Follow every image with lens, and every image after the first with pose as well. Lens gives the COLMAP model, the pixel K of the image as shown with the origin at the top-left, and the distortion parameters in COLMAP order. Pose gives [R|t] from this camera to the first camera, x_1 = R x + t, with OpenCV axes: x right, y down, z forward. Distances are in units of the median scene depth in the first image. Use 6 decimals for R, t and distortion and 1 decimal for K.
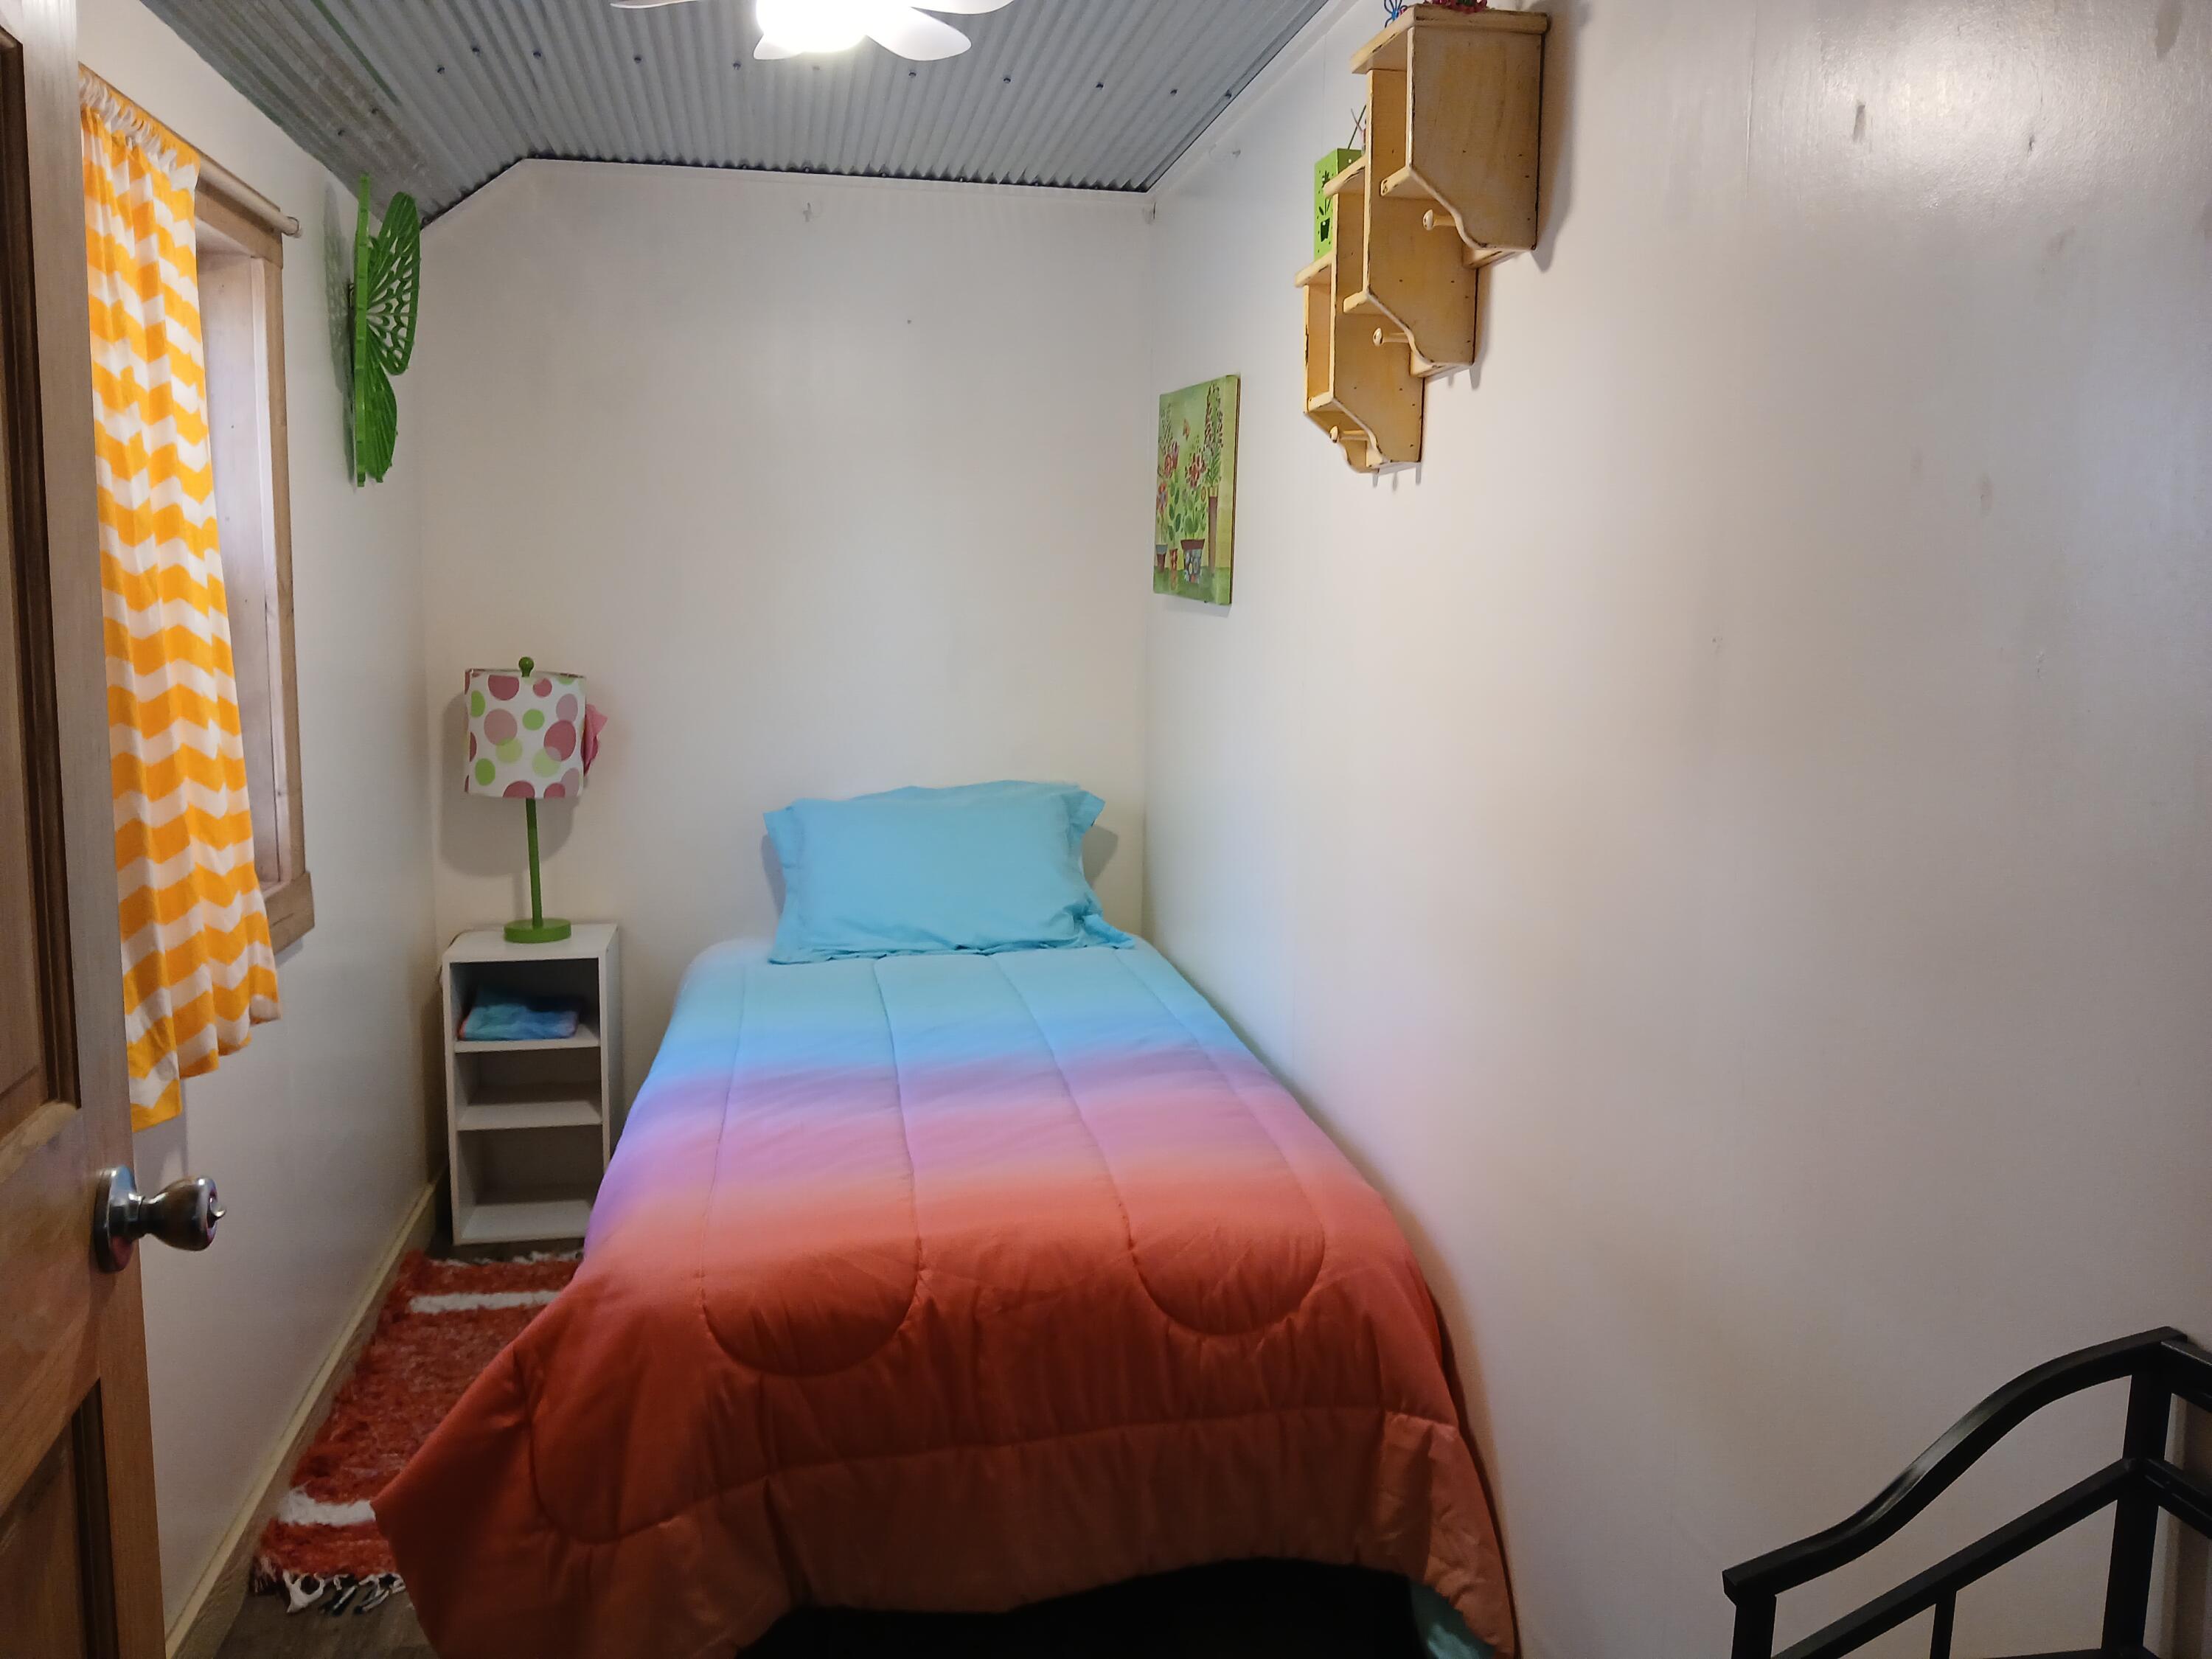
lens RADIAL K [[1685.9, 0, 1106.0], [0, 1685.9, 829.5], [0, 0, 1]] dist [0.006409, 0.001871]
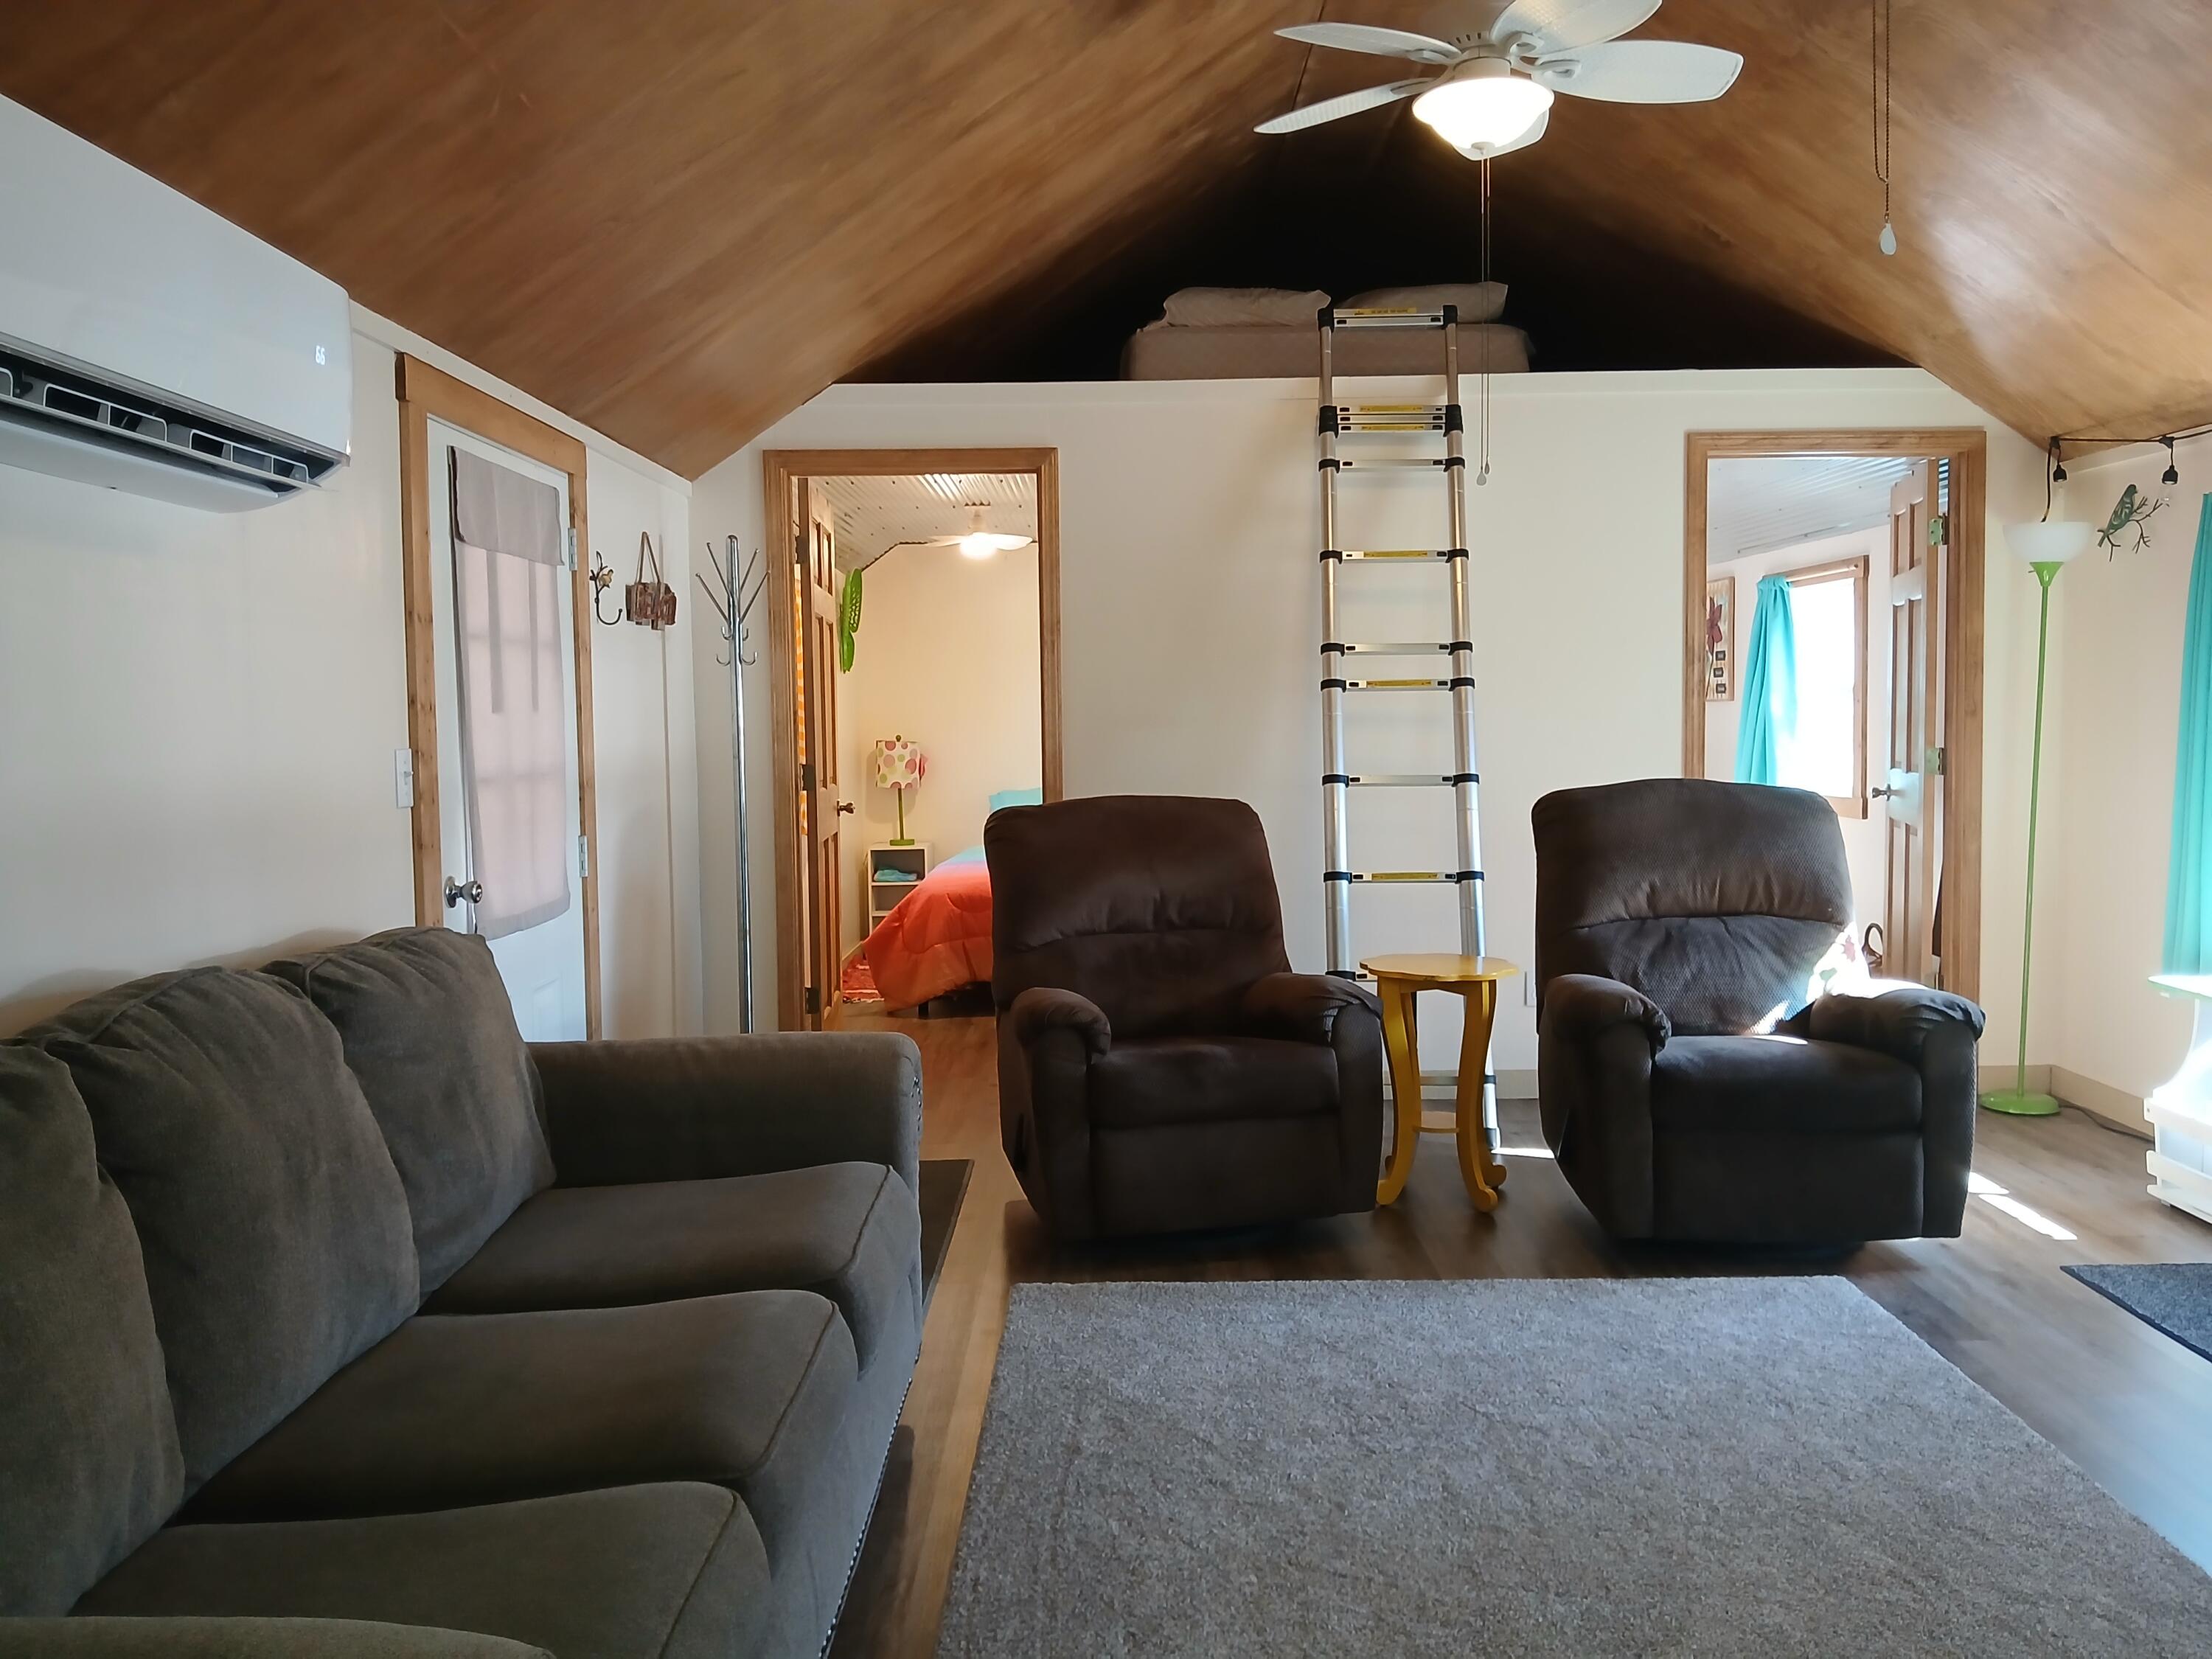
lens RADIAL K [[1691.9, 0, 1106.0], [0, 1691.9, 829.5], [0, 0, 1]] dist [-0.000703, -0.000067]
pose [[0.980725, -0.016799, -0.194668, 0.477512], [0.001384, 0.996869, -0.079058, 0.251714], [0.195386, 0.077265, 0.977678, -1.483874]]
